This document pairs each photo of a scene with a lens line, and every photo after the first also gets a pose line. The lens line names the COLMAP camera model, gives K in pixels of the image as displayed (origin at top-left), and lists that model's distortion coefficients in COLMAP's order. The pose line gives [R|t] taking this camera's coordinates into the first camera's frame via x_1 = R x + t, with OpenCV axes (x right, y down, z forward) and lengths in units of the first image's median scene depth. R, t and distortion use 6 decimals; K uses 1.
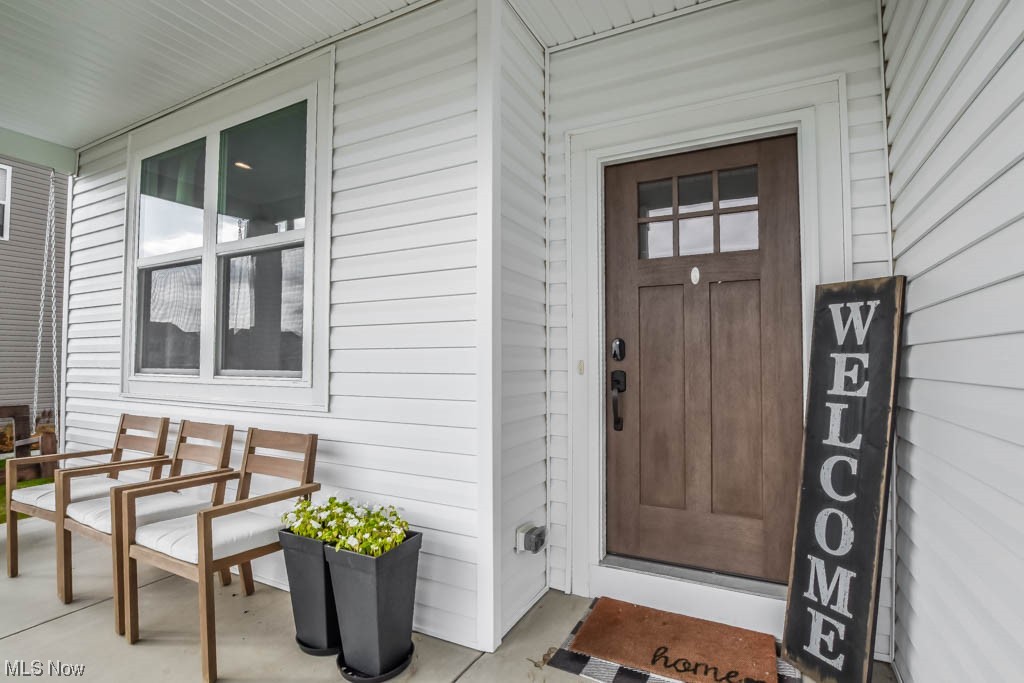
lens RADIAL K [[504.9, 0, 509.3], [0, 504.9, 343.9], [0, 0, 1]] dist [-0.006048, -0.000819]
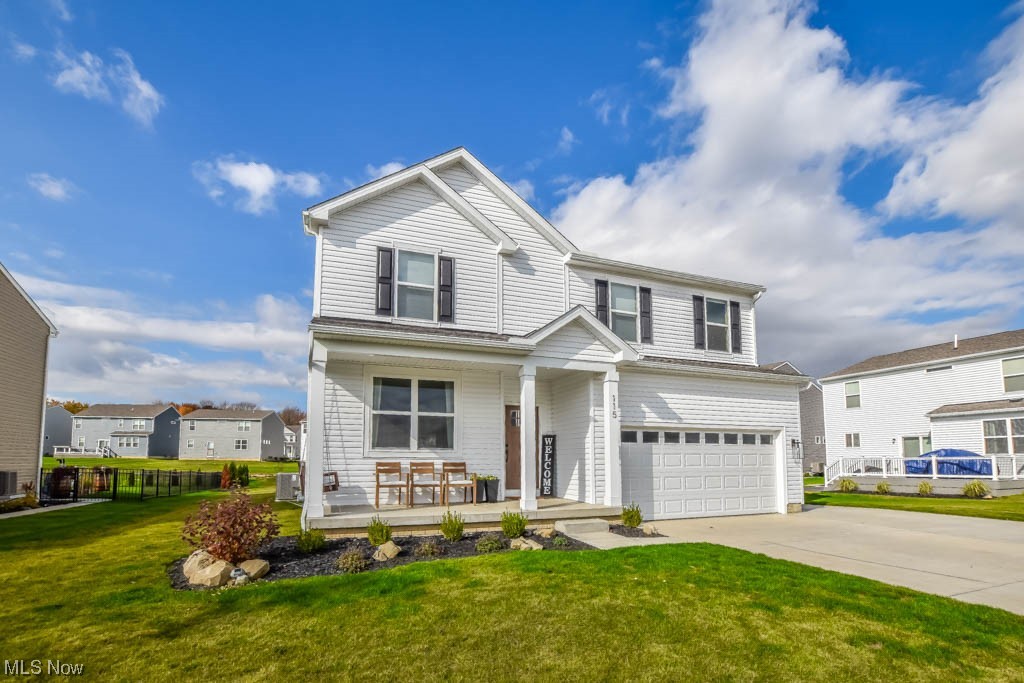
lens RADIAL K [[445.0, 0, 470.0], [0, 445.0, 413.2], [0, 0, 1]] dist [0.001298, 0.000152]
pose [[0.701536, 0.061015, 0.710017, -4.107372], [-0.023050, 0.997749, -0.062967, -0.020518], [-0.712261, 0.027808, 0.701363, -2.291036]]
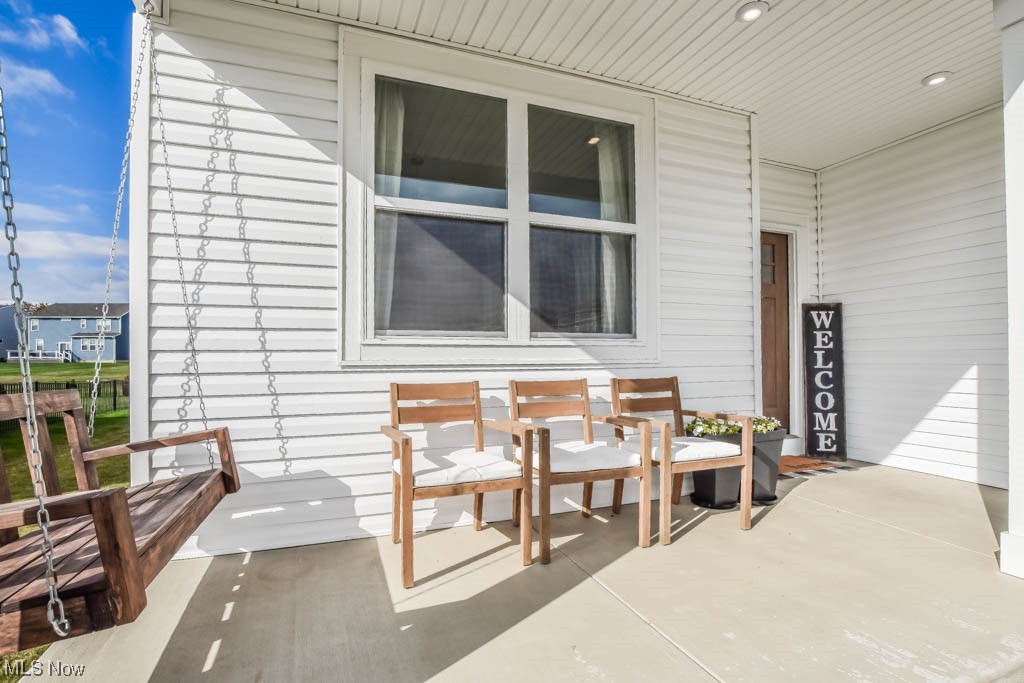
lens RADIAL K [[473.1, 0, 512.4], [0, 473.1, 345.3], [0, 0, 1]] dist [-0.002041, -0.000236]
pose [[0.648313, 0.006737, 0.761344, -2.199639], [-0.017439, 0.999830, 0.006002, 0.103589], [-0.761174, -0.017168, 0.648320, 0.651827]]
